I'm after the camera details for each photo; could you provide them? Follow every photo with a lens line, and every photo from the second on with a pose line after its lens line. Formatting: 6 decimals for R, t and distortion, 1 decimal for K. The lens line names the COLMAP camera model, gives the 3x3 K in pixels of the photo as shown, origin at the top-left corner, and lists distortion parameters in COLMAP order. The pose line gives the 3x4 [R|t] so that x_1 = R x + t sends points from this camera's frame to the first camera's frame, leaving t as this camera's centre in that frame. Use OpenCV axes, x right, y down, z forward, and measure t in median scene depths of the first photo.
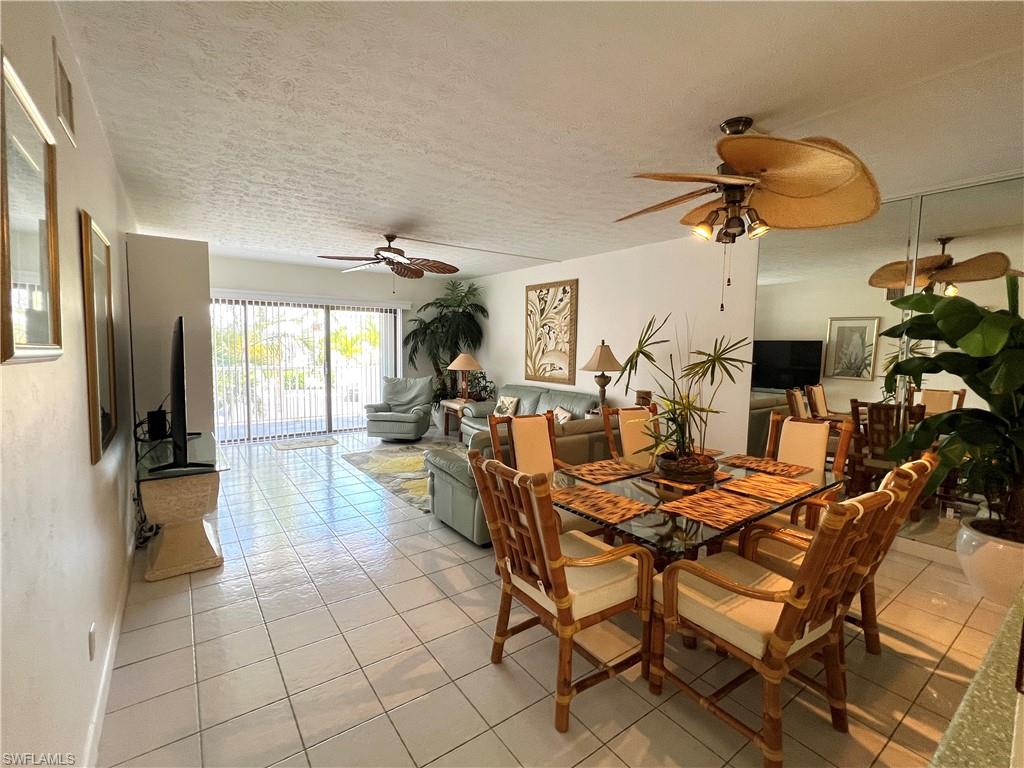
lens RADIAL K [[461.9, 0, 512.4], [0, 461.9, 380.3], [0, 0, 1]] dist [-0.005935, -0.000605]
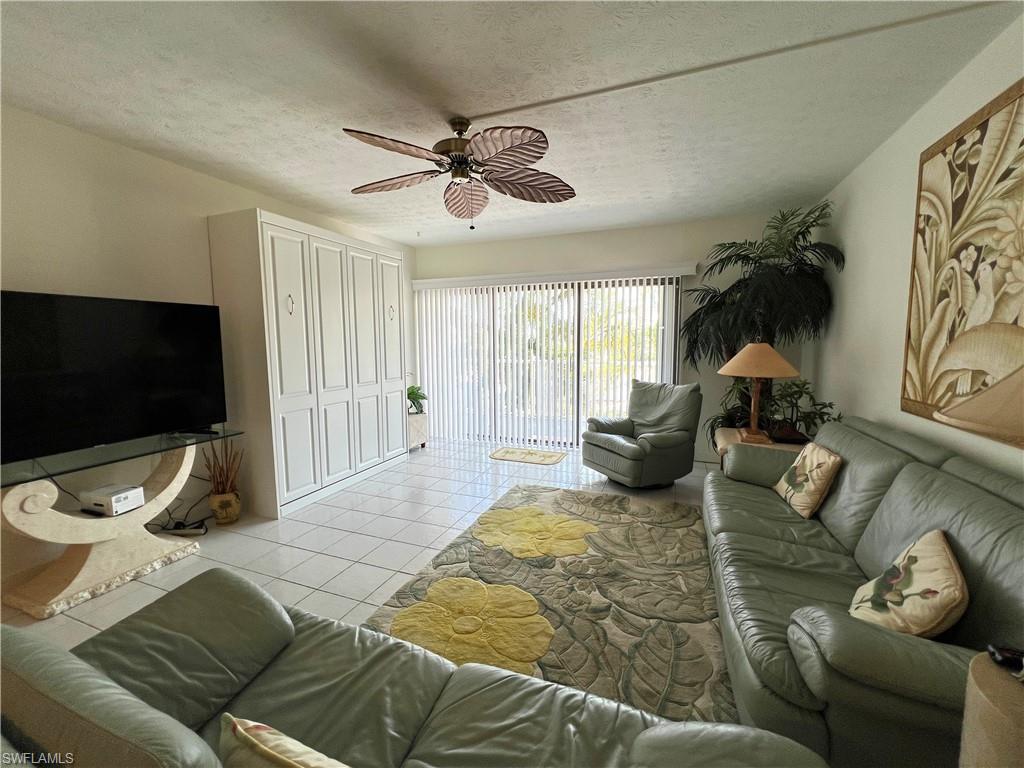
lens RADIAL K [[412.3, 0, 515.7], [0, 412.3, 381.2], [0, 0, 1]] dist [0.000360, 0.000106]
pose [[0.541233, 0.065822, -0.838293, 0.144107], [-0.055889, 0.997543, 0.042243, -0.022964], [0.839014, 0.023988, 0.543581, 0.581932]]
